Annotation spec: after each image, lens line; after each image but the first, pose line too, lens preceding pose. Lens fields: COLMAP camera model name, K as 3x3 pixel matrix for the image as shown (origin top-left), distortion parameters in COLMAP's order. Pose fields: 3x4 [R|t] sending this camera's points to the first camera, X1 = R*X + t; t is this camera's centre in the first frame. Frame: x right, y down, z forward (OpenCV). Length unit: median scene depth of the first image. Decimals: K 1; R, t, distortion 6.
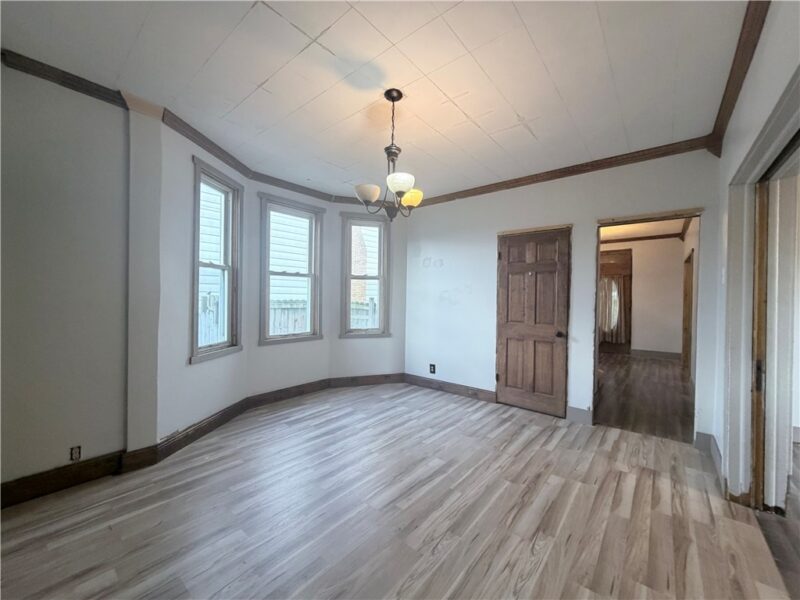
lens RADIAL K [[316.0, 0, 399.7], [0, 316.0, 299.3], [0, 0, 1]] dist [-0.000633, 0.000158]
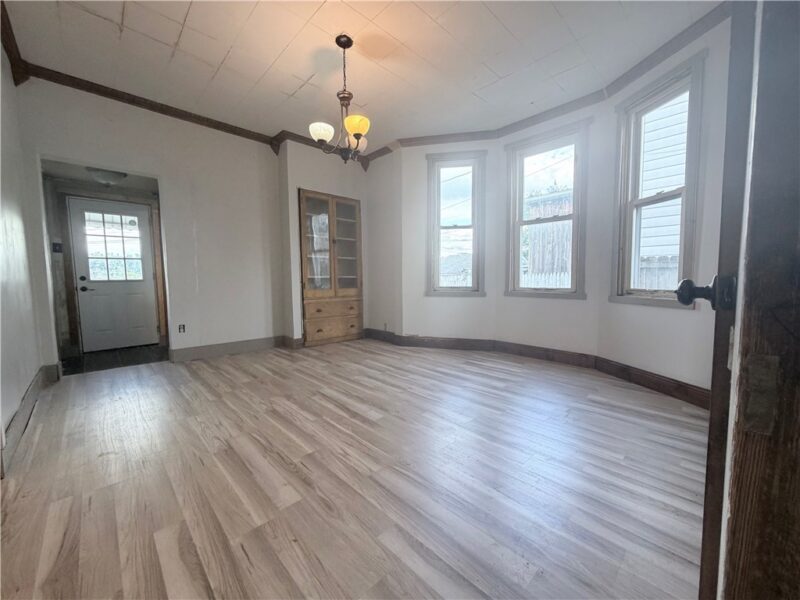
lens RADIAL K [[316.0, 0, 404.0], [0, 316.0, 297.7], [0, 0, 1]] dist [-0.000633, 0.000158]
pose [[-0.100935, 0.056182, -0.993305, 0.920314], [0.001083, 0.998410, 0.056361, 0.137953], [0.994892, 0.004613, -0.100835, 1.123681]]
